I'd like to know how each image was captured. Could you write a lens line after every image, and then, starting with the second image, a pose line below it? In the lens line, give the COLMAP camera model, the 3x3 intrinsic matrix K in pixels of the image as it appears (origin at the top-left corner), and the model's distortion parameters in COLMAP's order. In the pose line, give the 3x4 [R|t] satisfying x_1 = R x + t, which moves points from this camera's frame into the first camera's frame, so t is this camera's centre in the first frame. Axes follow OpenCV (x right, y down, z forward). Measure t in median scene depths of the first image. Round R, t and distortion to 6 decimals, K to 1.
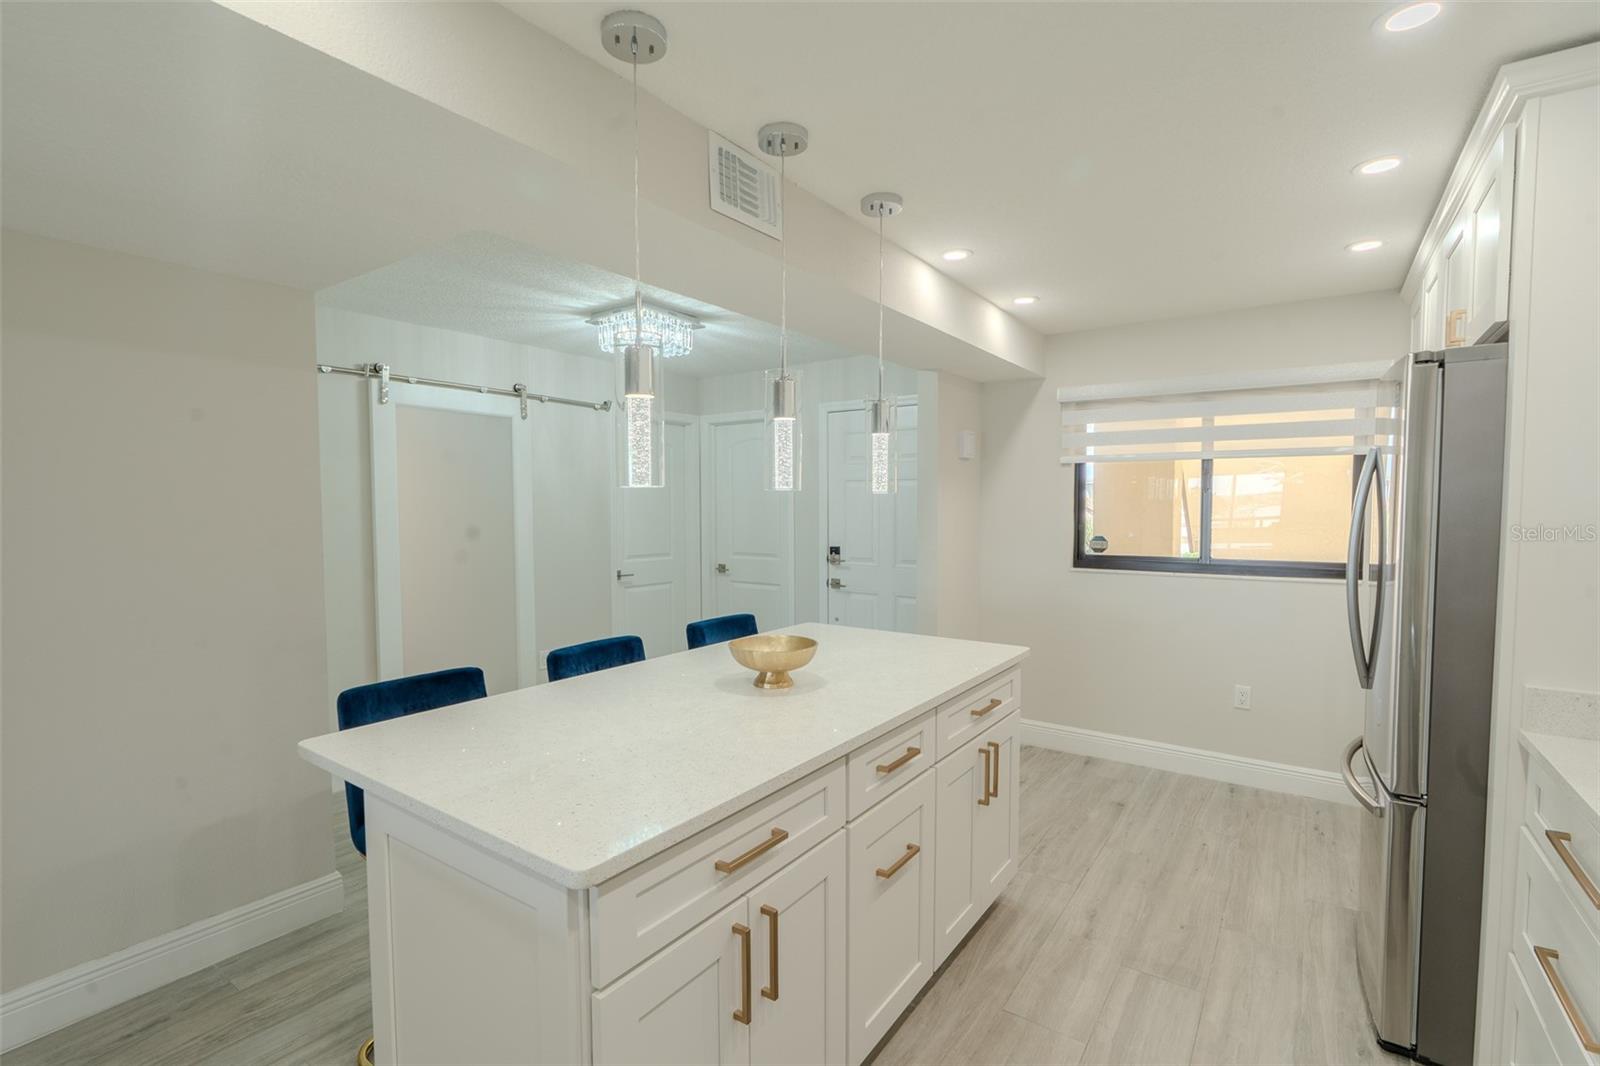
lens RADIAL K [[733.9, 0, 802.5], [0, 733.9, 538.3], [0, 0, 1]] dist [-0.001399, 0.000064]
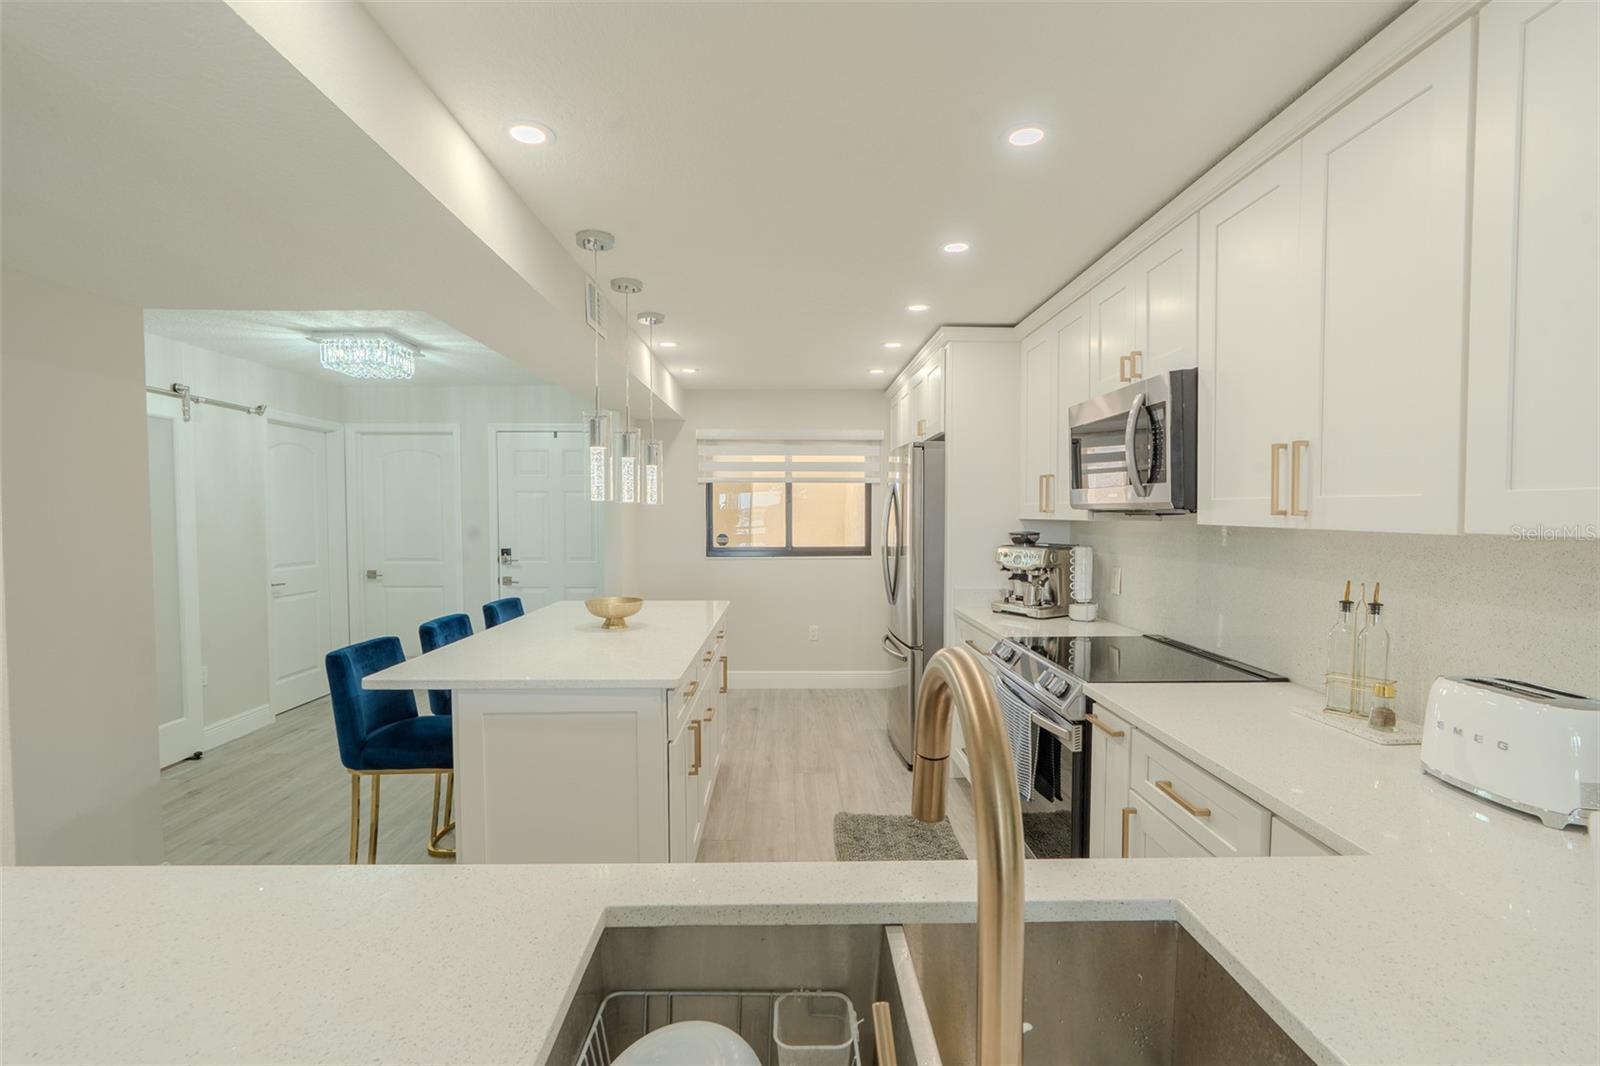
lens RADIAL K [[731.8, 0, 800.0], [0, 731.8, 533.0], [0, 0, 1]] dist [-0.001140, 0.000190]
pose [[0.808144, -0.015639, 0.588778, -0.346995], [0.027192, 0.999572, -0.010772, 0.015785], [-0.588357, 0.024716, 0.808223, -0.264641]]
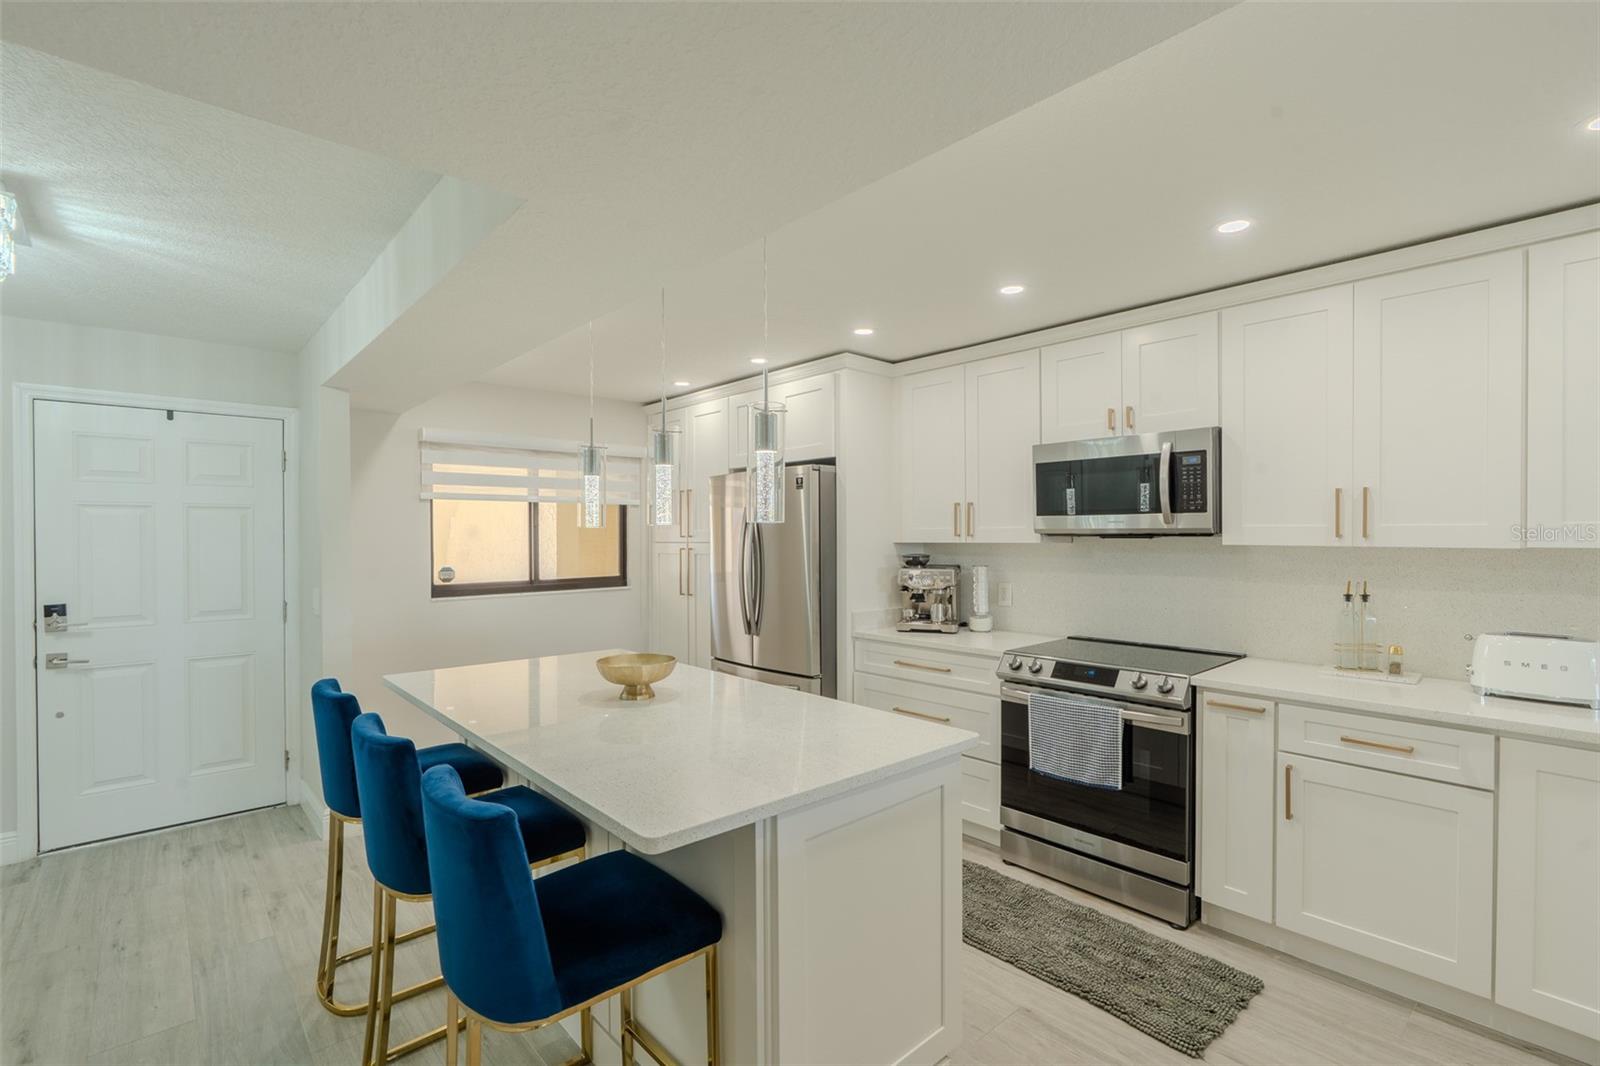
lens RADIAL K [[731.8, 0, 800.0], [0, 731.8, 533.0], [0, 0, 1]] dist [-0.001140, 0.000190]
pose [[0.227917, 0.002311, 0.973678, -0.593075], [0.051454, 0.998571, -0.014414, -0.012286], [-0.972320, 0.053385, 0.227473, 0.269518]]
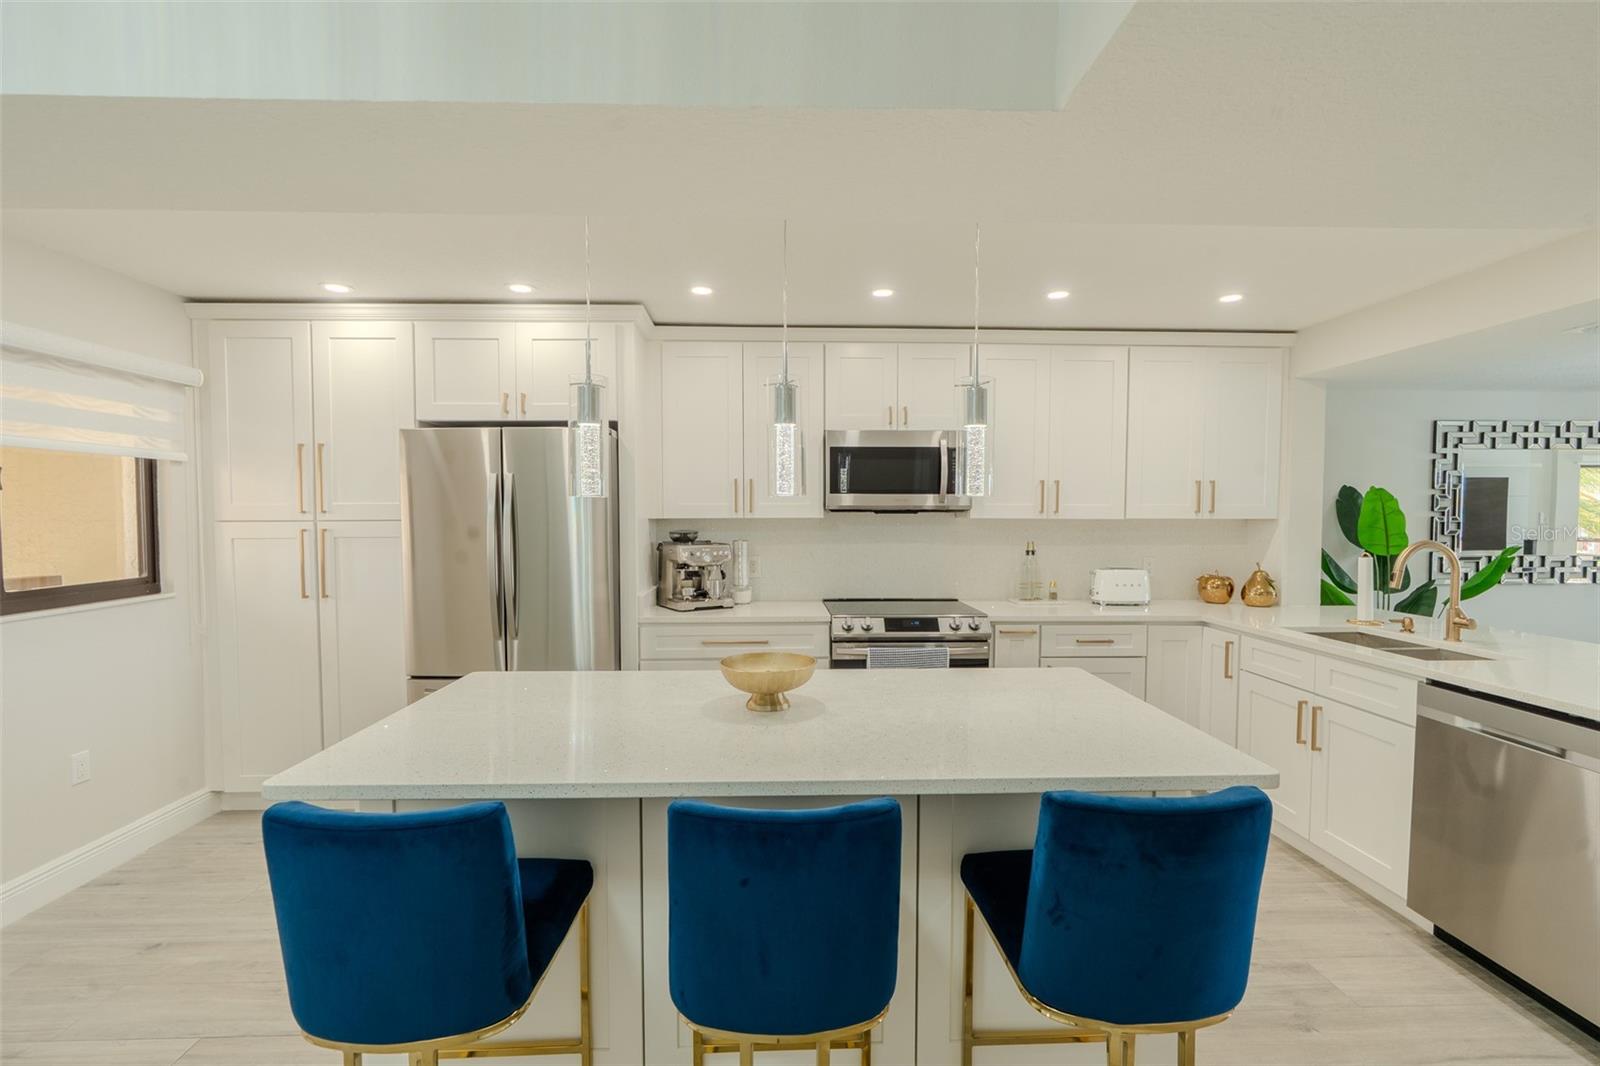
lens RADIAL K [[725.4, 0, 797.0], [0, 725.4, 536.2], [0, 0, 1]] dist [-0.004532, -0.000176]
pose [[-0.599138, -0.026486, 0.800208, -0.427785], [0.040571, 0.997164, 0.063382, -0.038184], [-0.799617, 0.070440, -0.596364, 0.825958]]
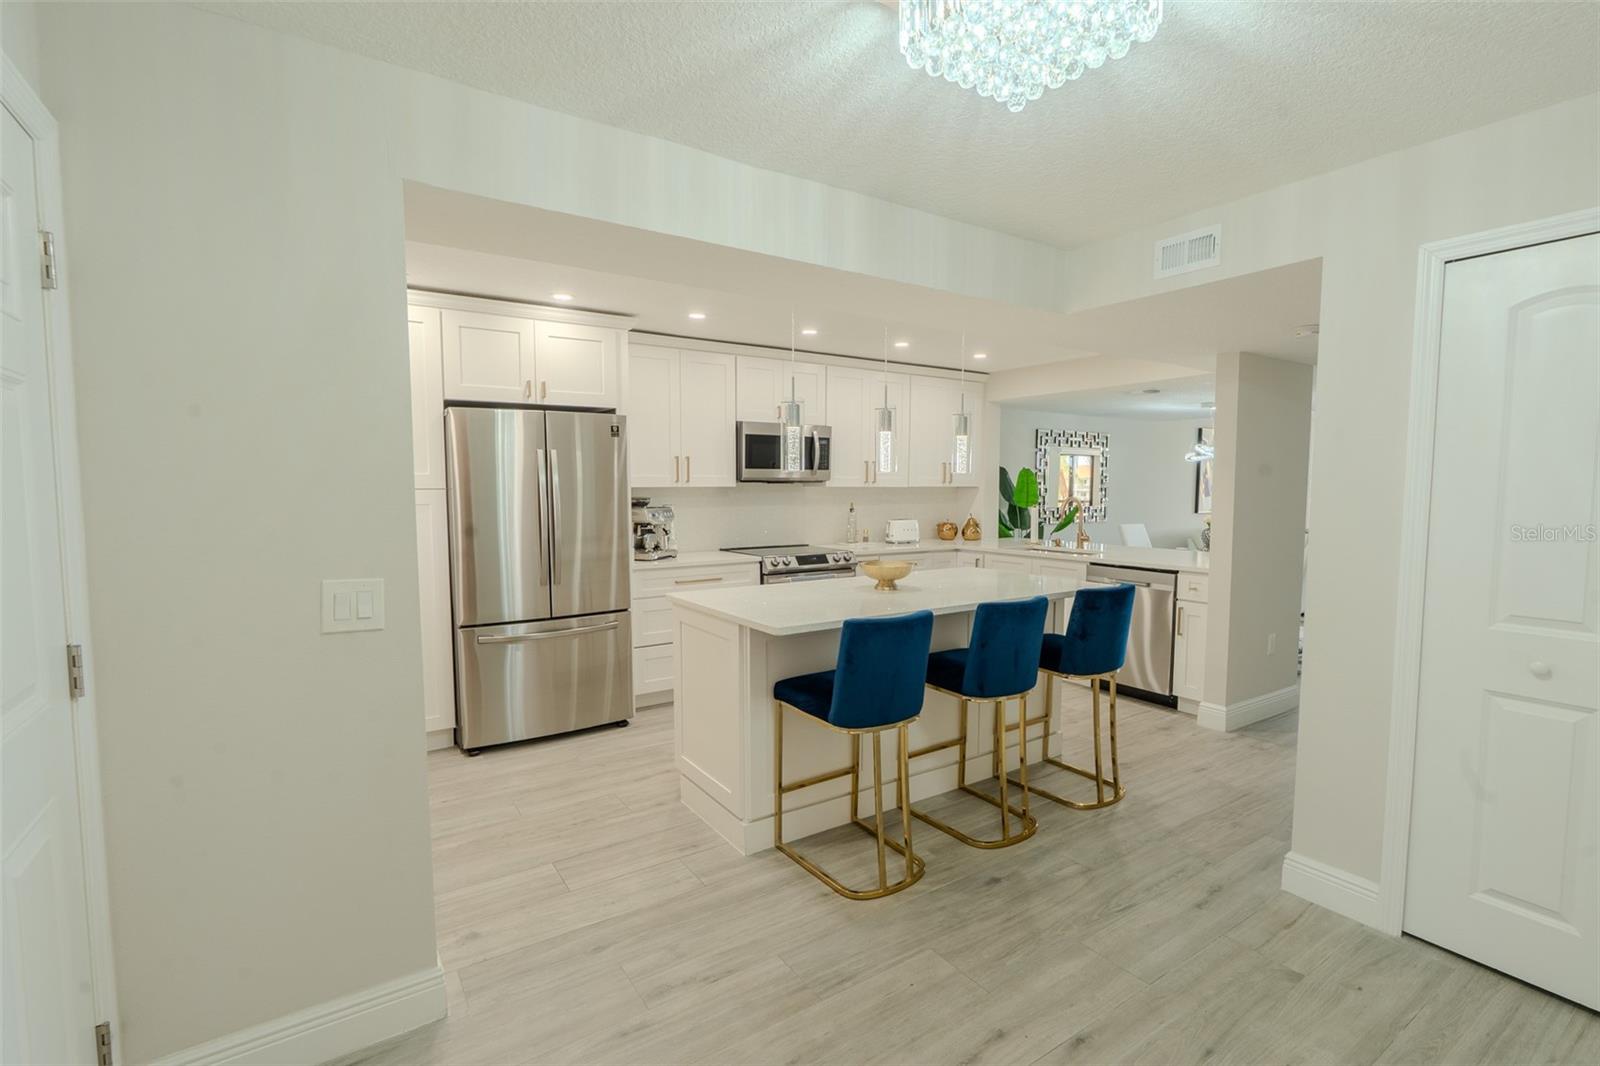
lens RADIAL K [[731.8, 0, 800.0], [0, 731.8, 533.0], [0, 0, 1]] dist [-0.001140, 0.000190]
pose [[-0.929596, -0.023584, 0.367824, -0.253369], [0.019559, 0.993388, 0.113125, -0.064329], [-0.368060, 0.112355, -0.922989, 1.422352]]
